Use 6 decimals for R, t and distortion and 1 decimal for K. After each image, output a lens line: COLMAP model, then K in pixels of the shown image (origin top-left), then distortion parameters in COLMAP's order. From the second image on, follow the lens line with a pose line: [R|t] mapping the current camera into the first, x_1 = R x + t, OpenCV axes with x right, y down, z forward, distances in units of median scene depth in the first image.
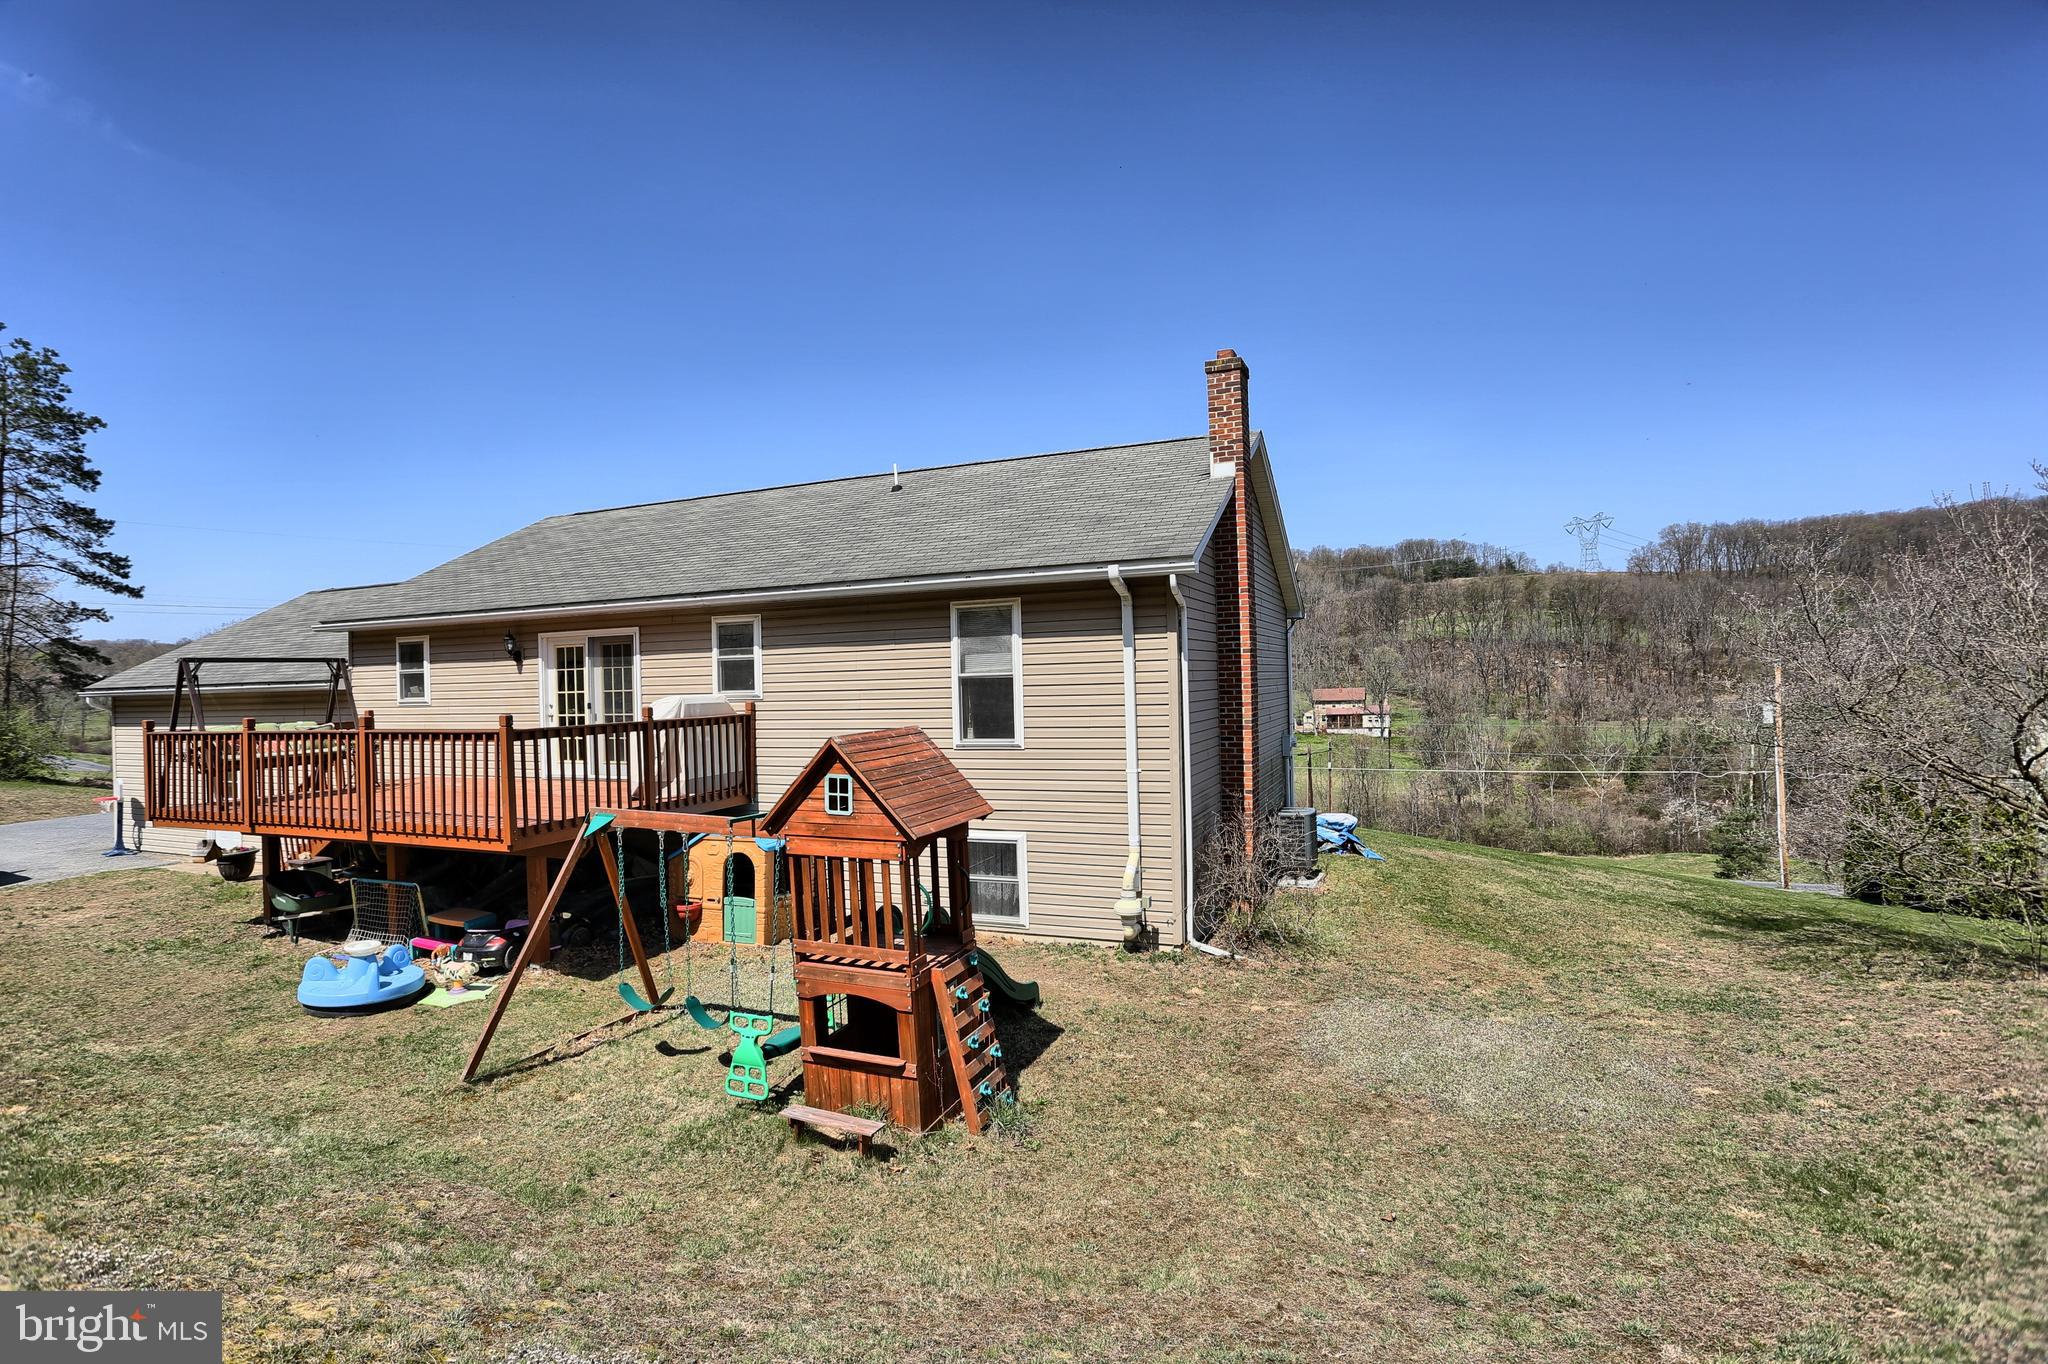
lens RADIAL K [[1009.3, 0, 1002.1], [0, 1009.3, 673.8], [0, 0, 1]] dist [-0.071077, 0.030300]
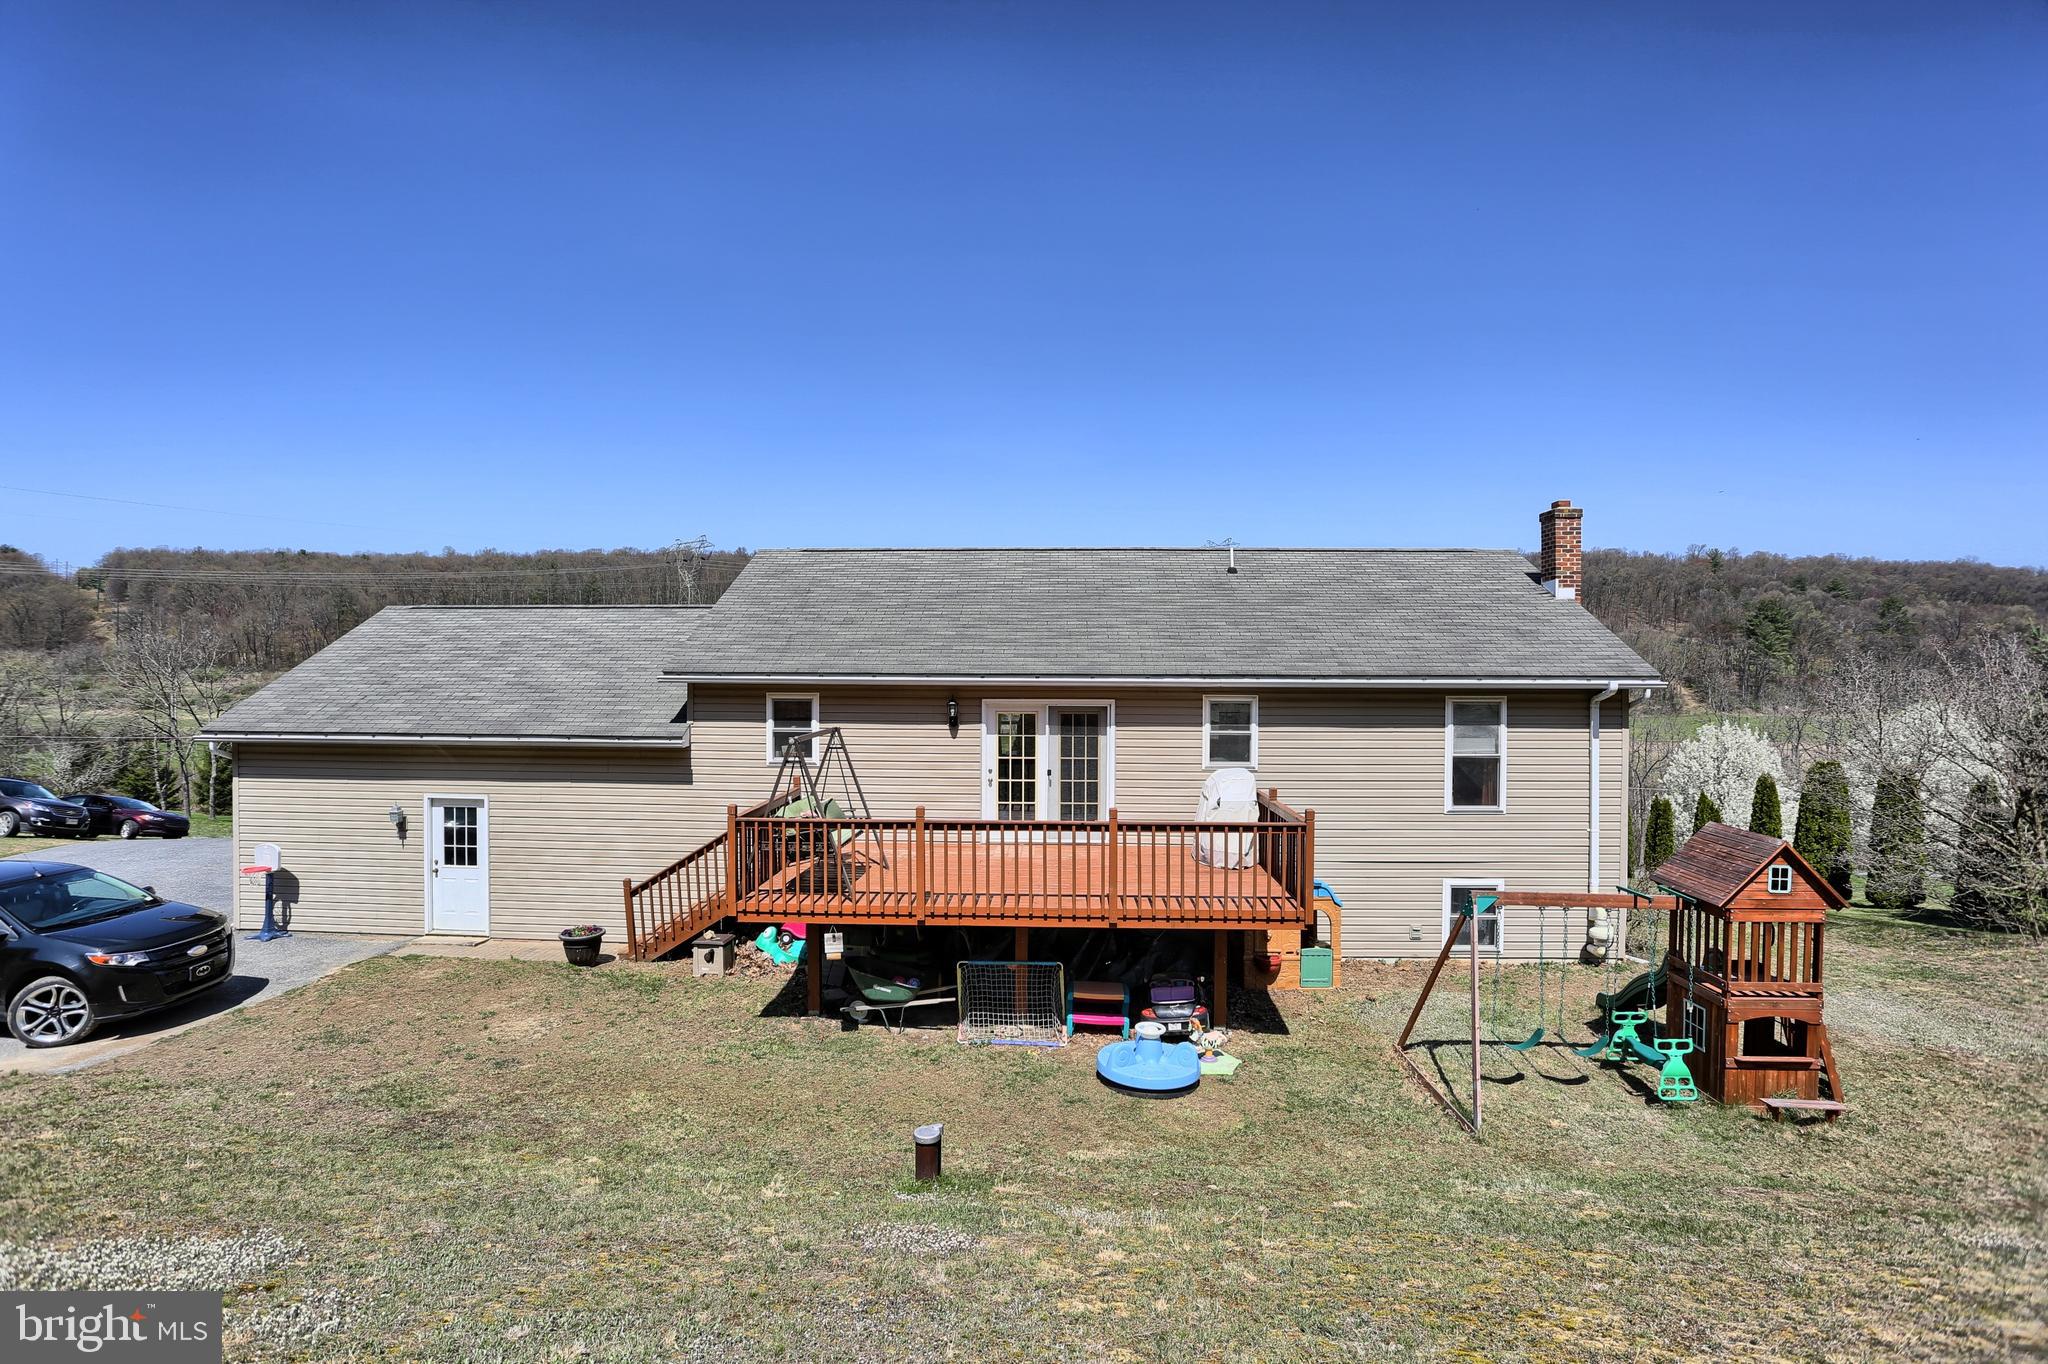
lens RADIAL K [[1009.3, 0, 1002.1], [0, 1009.3, 673.8], [0, 0, 1]] dist [-0.071077, 0.030300]
pose [[0.939509, 0.026591, 0.341491, -0.822638], [-0.028596, 0.999591, 0.000837, -0.070086], [-0.341329, -0.010552, 0.939885, 0.031631]]
